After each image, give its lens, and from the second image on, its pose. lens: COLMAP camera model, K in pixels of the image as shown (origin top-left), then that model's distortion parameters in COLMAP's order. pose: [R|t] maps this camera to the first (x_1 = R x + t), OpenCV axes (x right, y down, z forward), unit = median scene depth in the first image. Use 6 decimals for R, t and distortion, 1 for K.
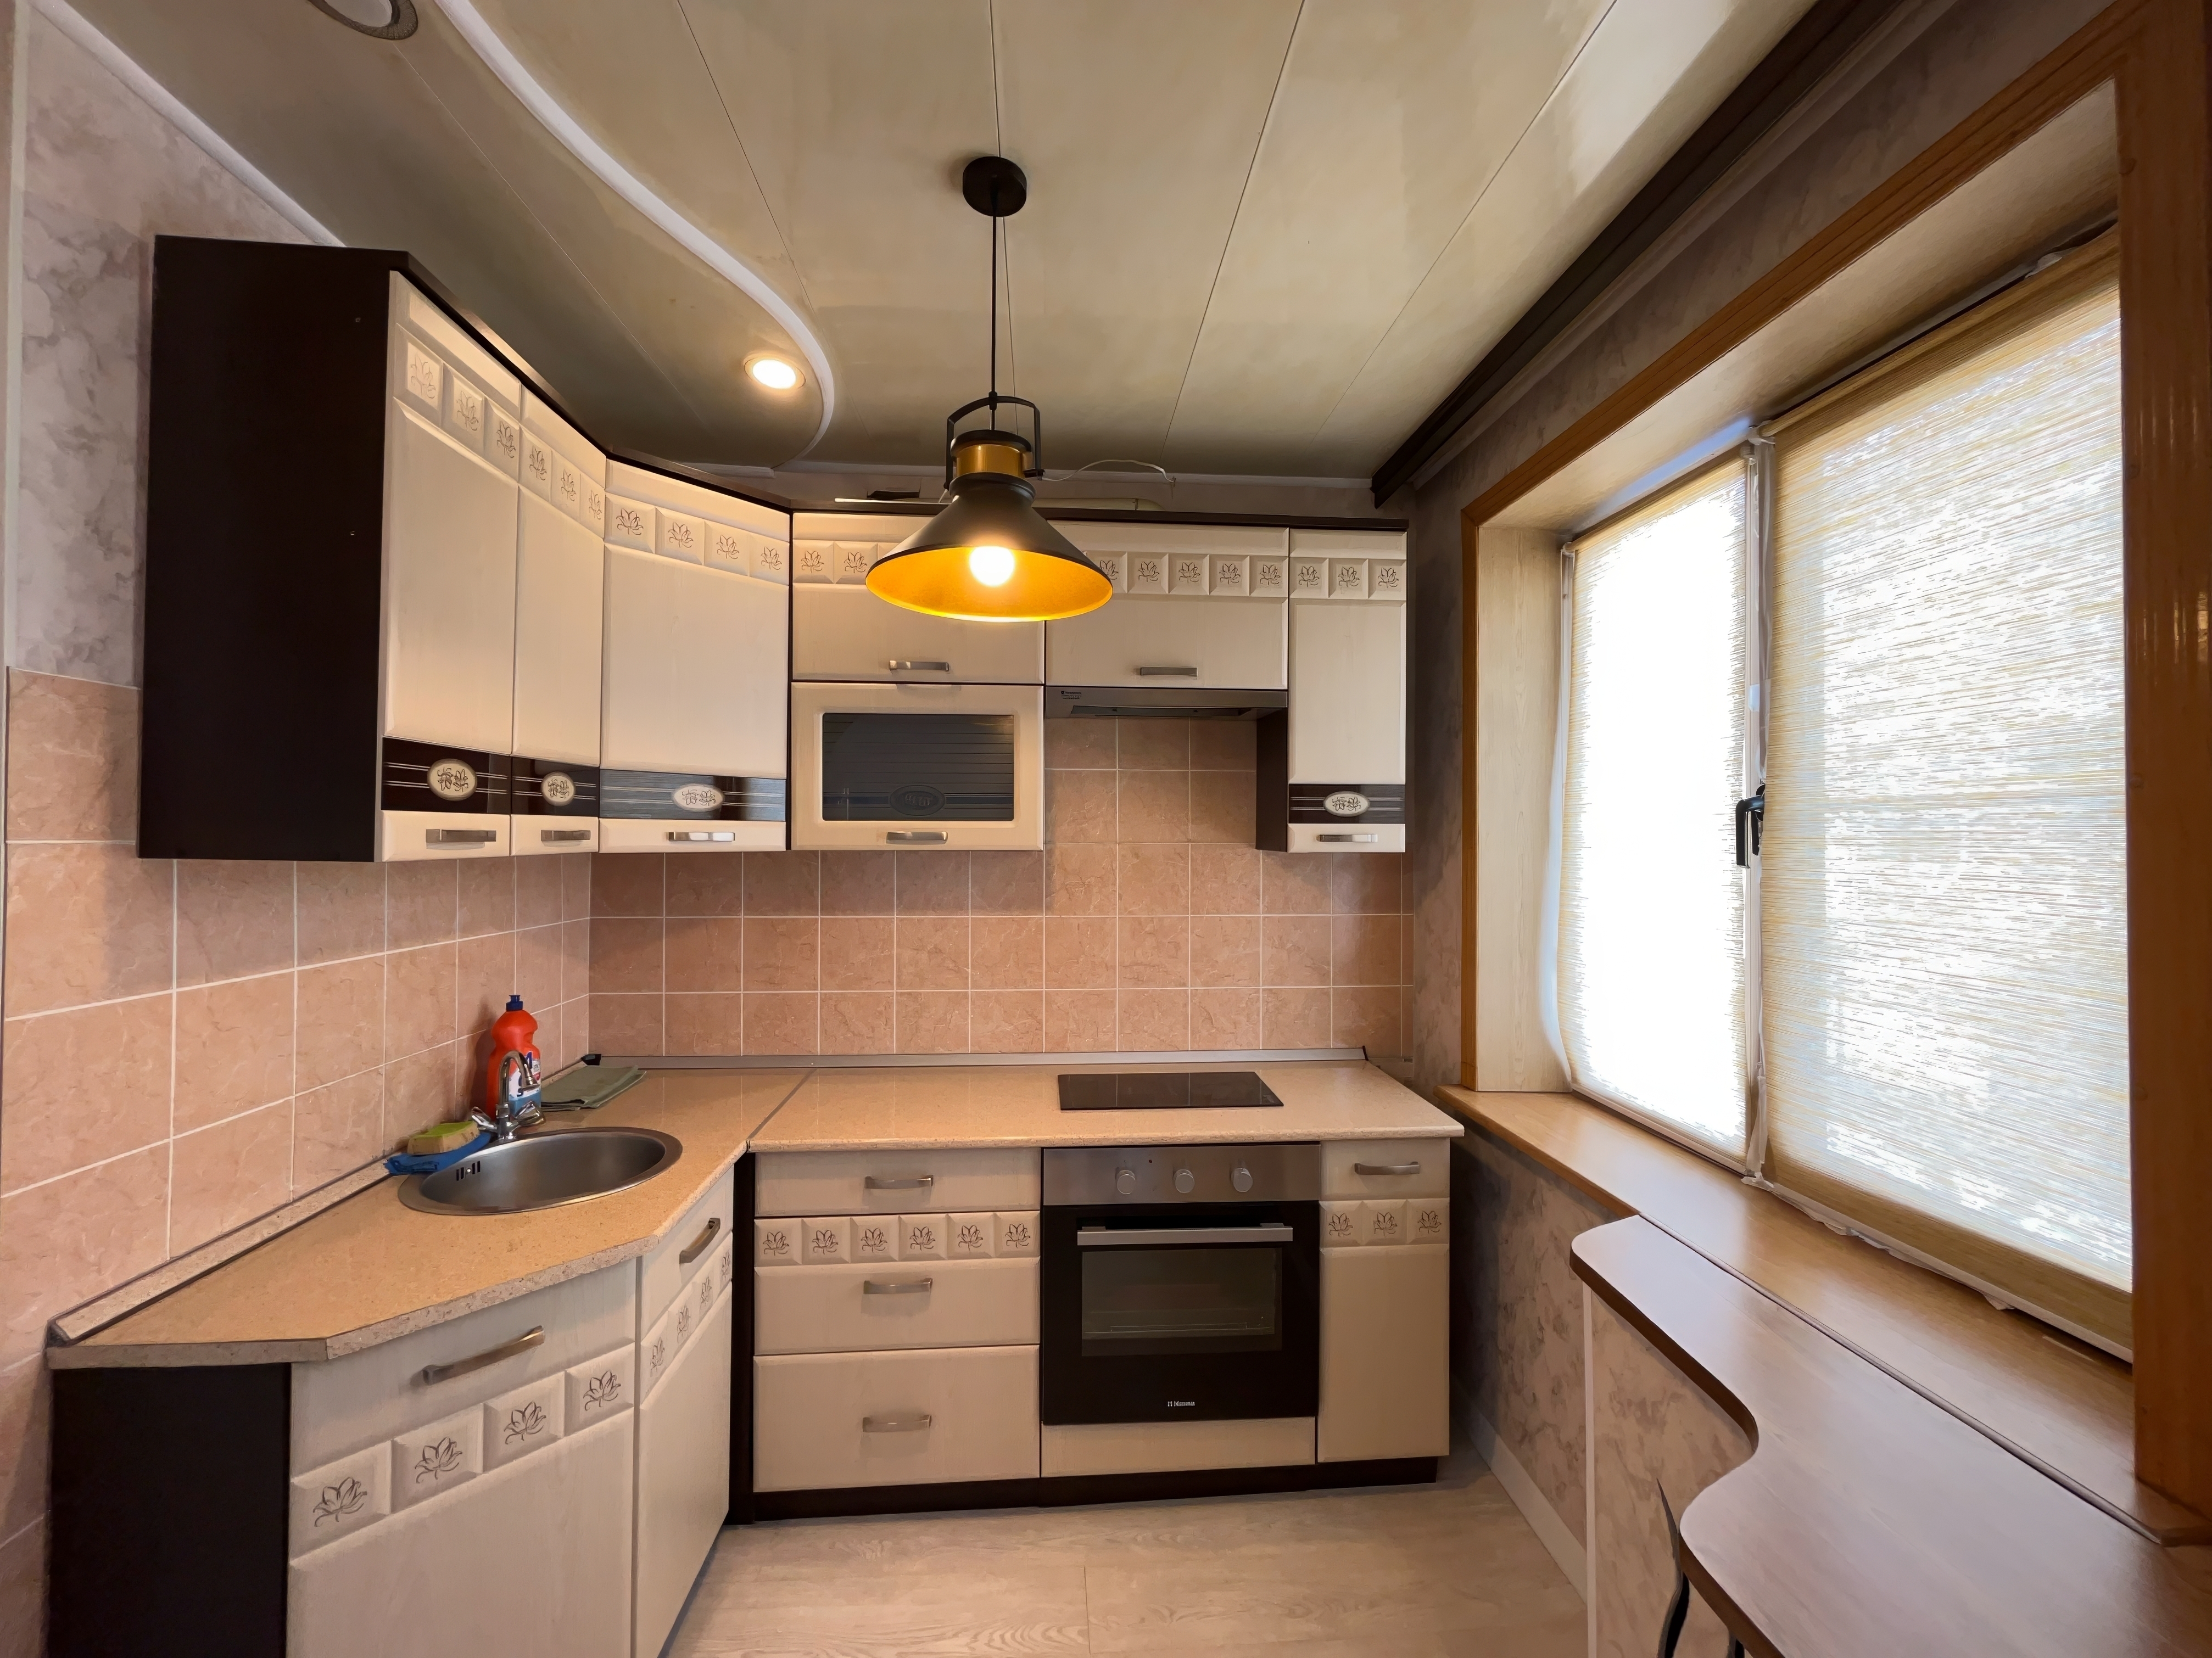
lens RADIAL K [[891.9, 0, 1101.8], [0, 891.9, 831.3], [0, 0, 1]] dist [-0.003482, -0.000187]
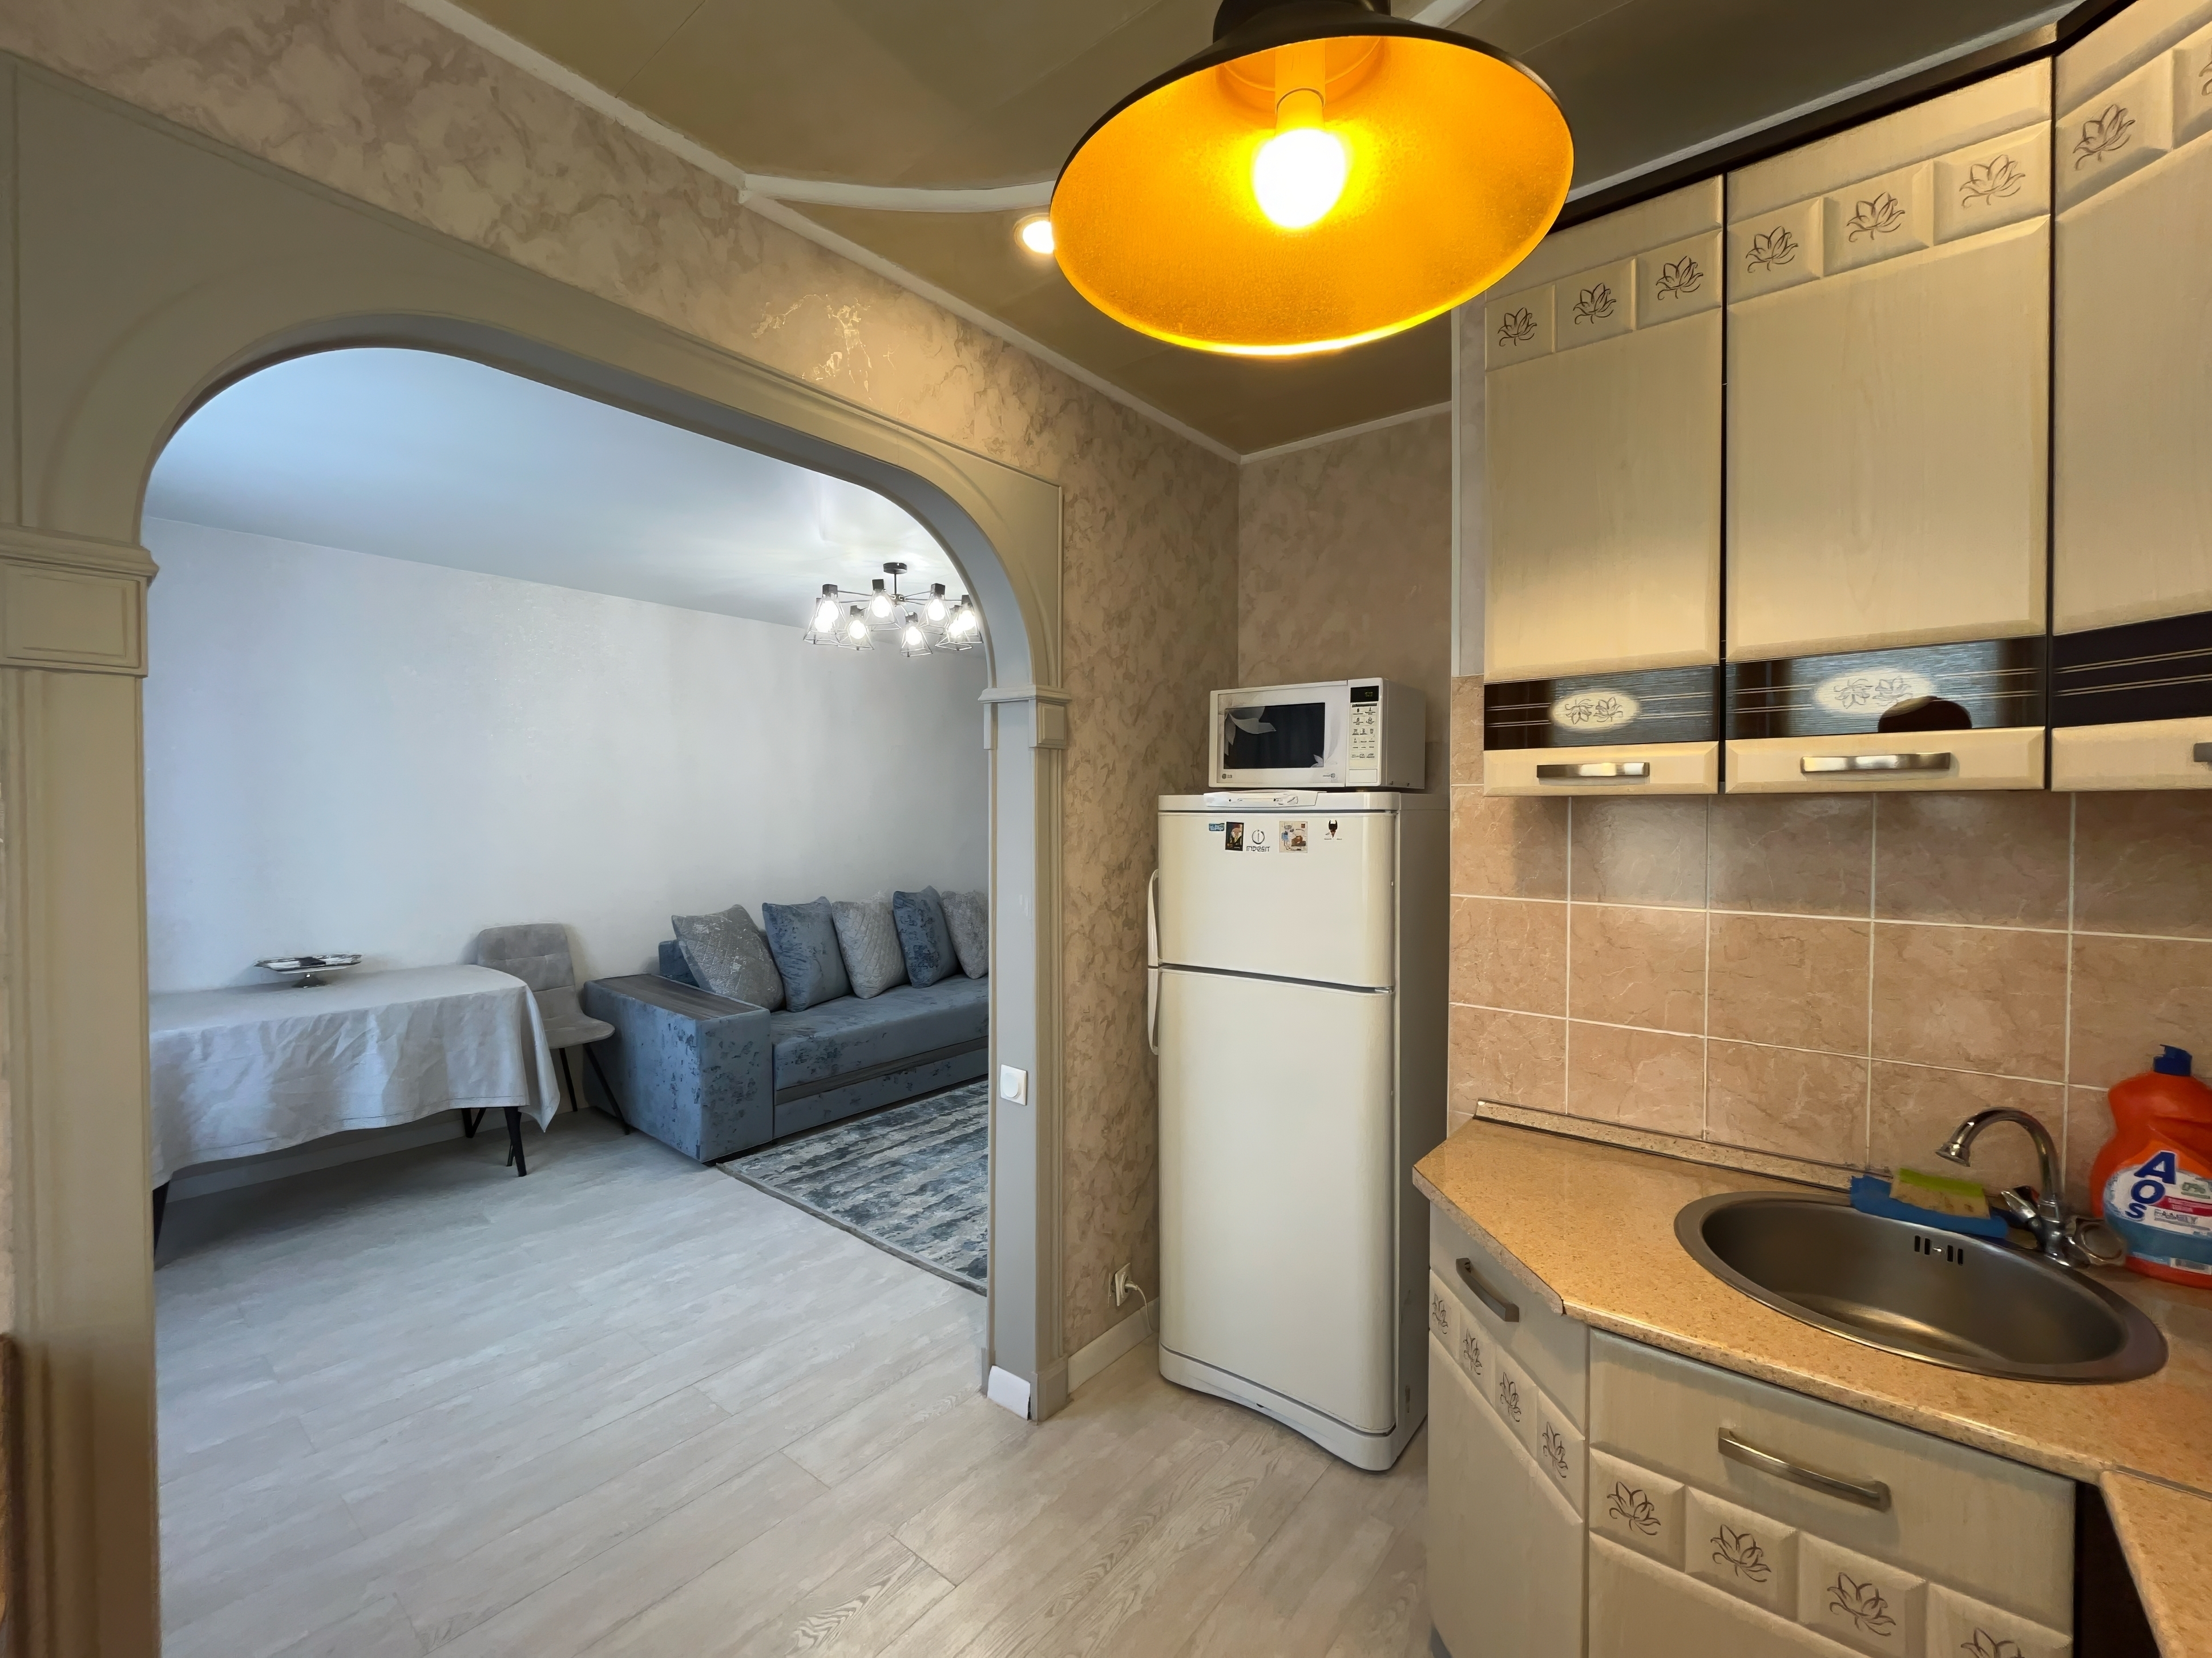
lens RADIAL K [[922.7, 0, 1096.5], [0, 922.7, 840.9], [0, 0, 1]] dist [-0.001044, -0.000291]
pose [[-0.683186, 0.030860, -0.729592, 0.226784], [0.009703, 0.999402, 0.033185, 0.028051], [0.730180, 0.015592, -0.683077, 0.896107]]
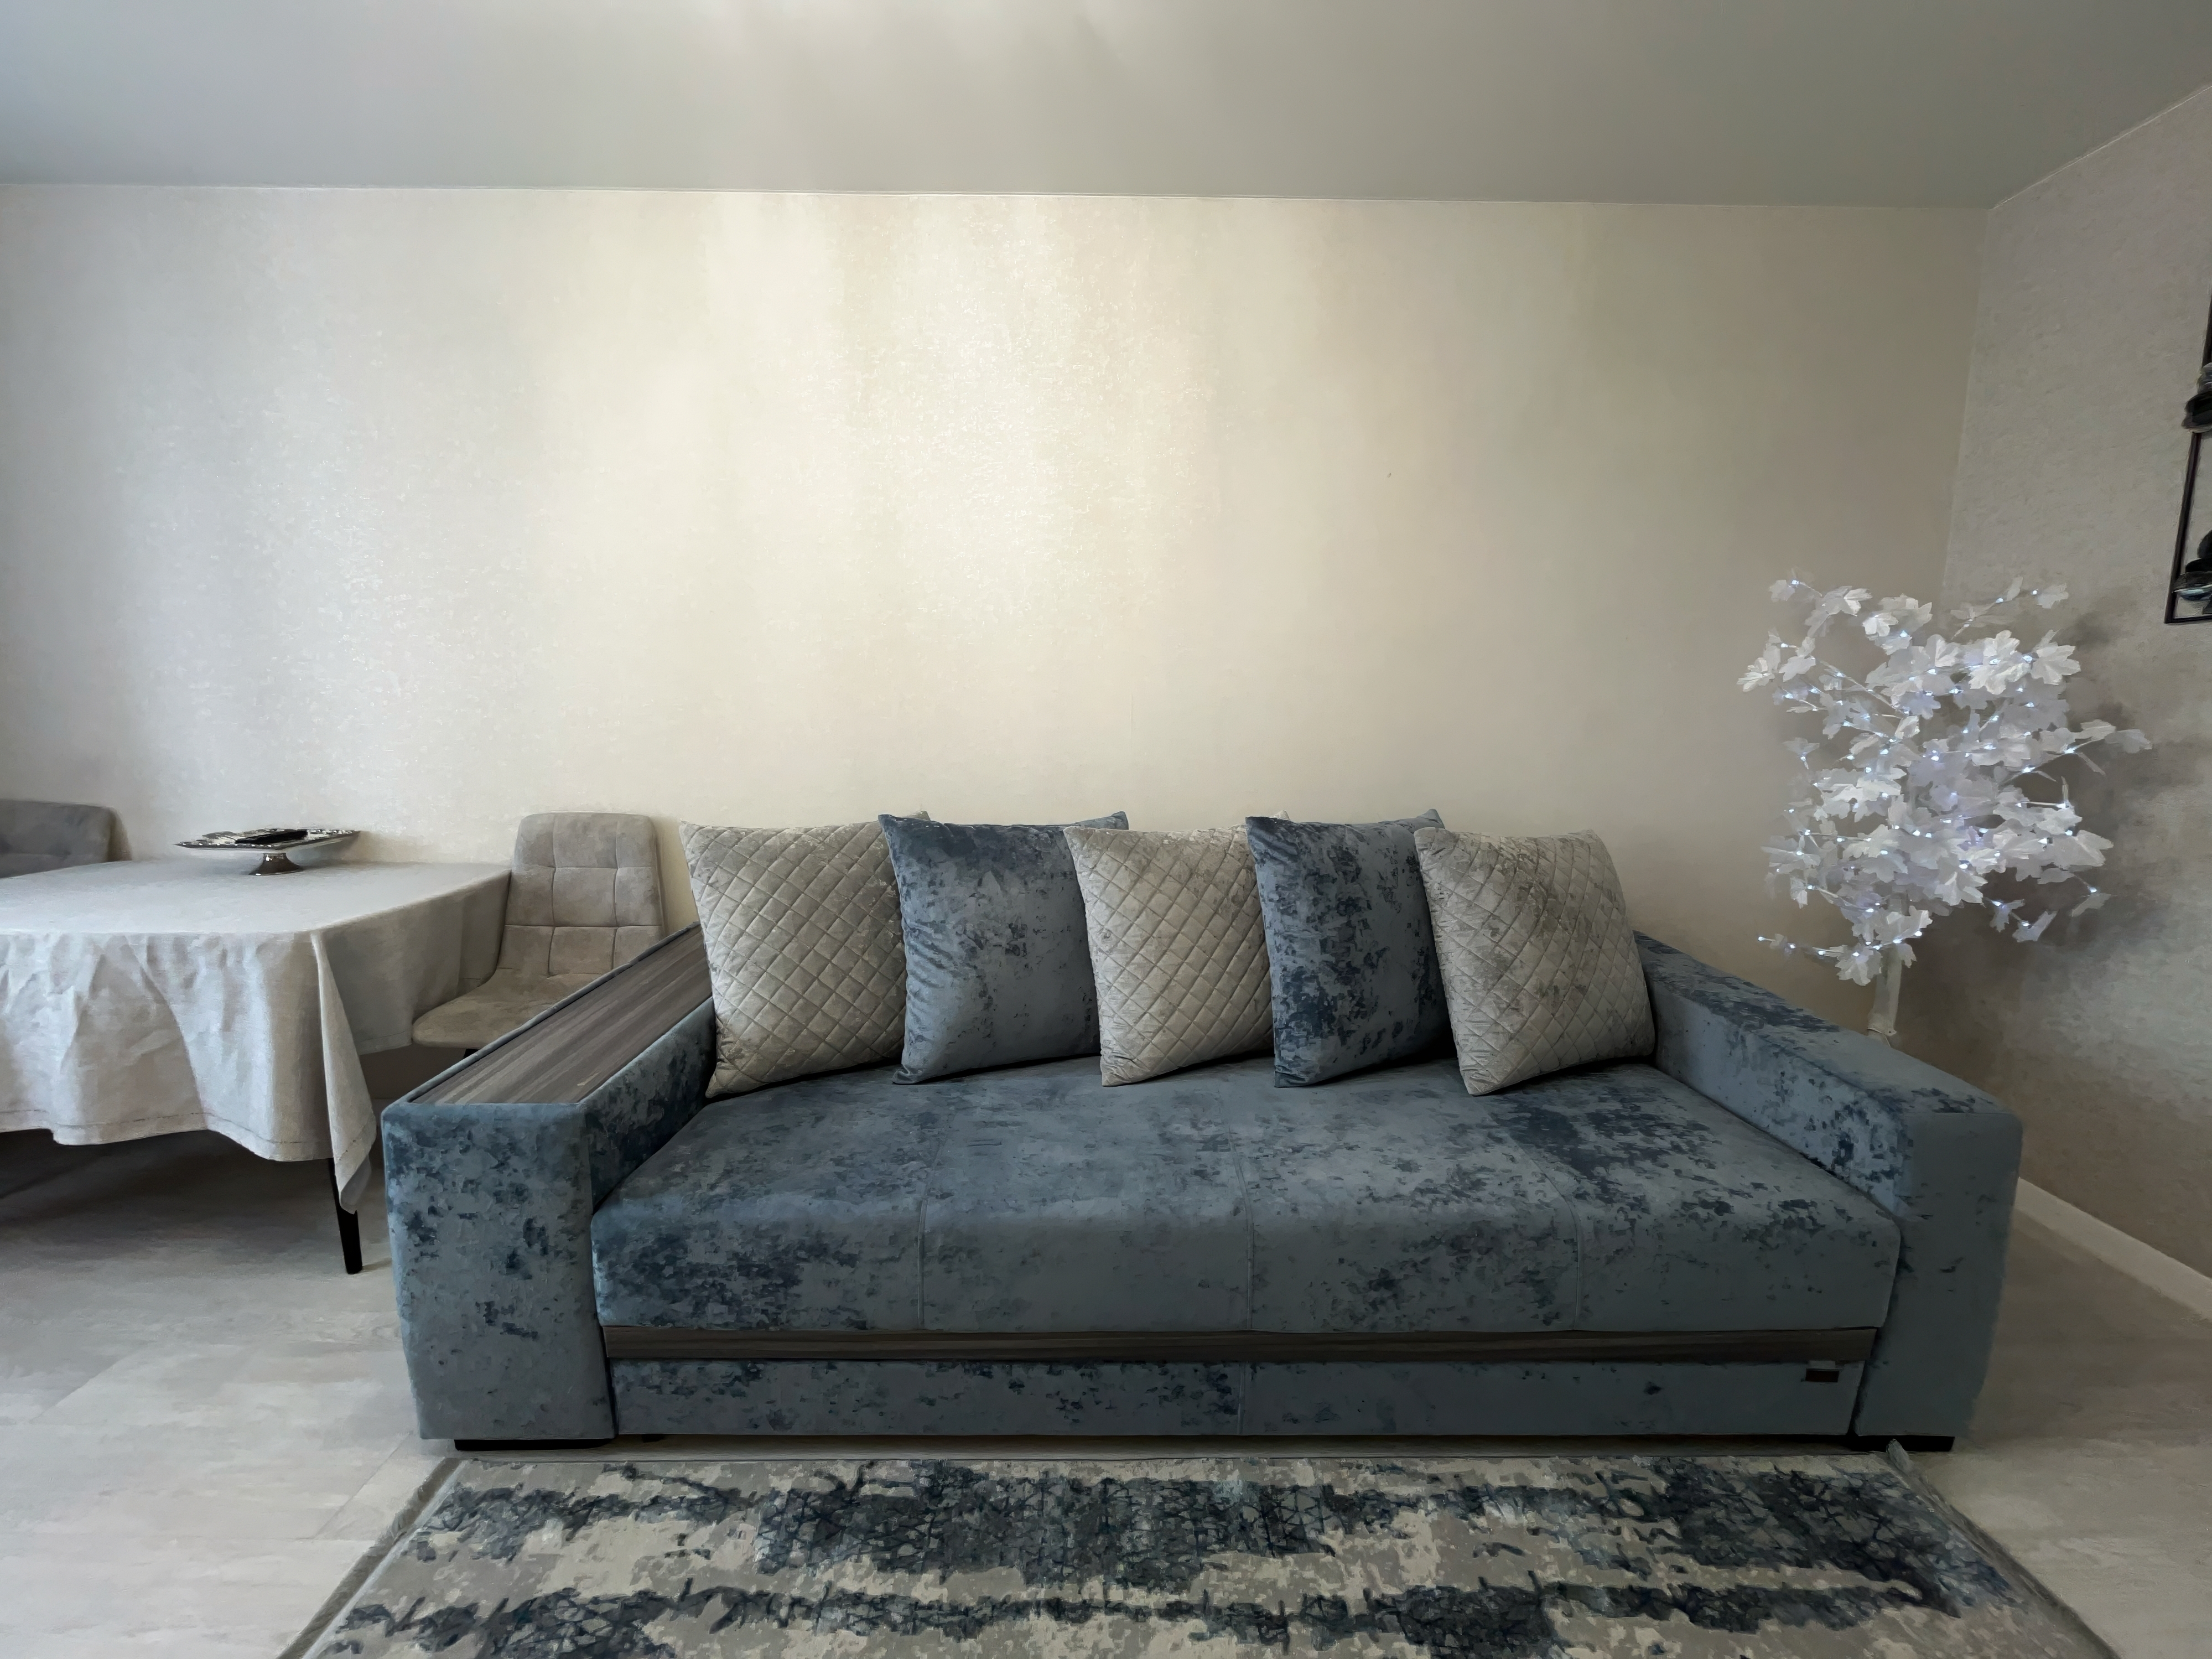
lens RADIAL K [[899.3, 0, 1107.7], [0, 899.3, 830.5], [0, 0, 1]] dist [-0.002599, -0.000337]
pose [[-0.998530, -0.011929, 0.052880, -1.211064], [-0.005217, 0.992106, 0.125296, 0.148389], [-0.053957, 0.124836, -0.990709, -0.358867]]
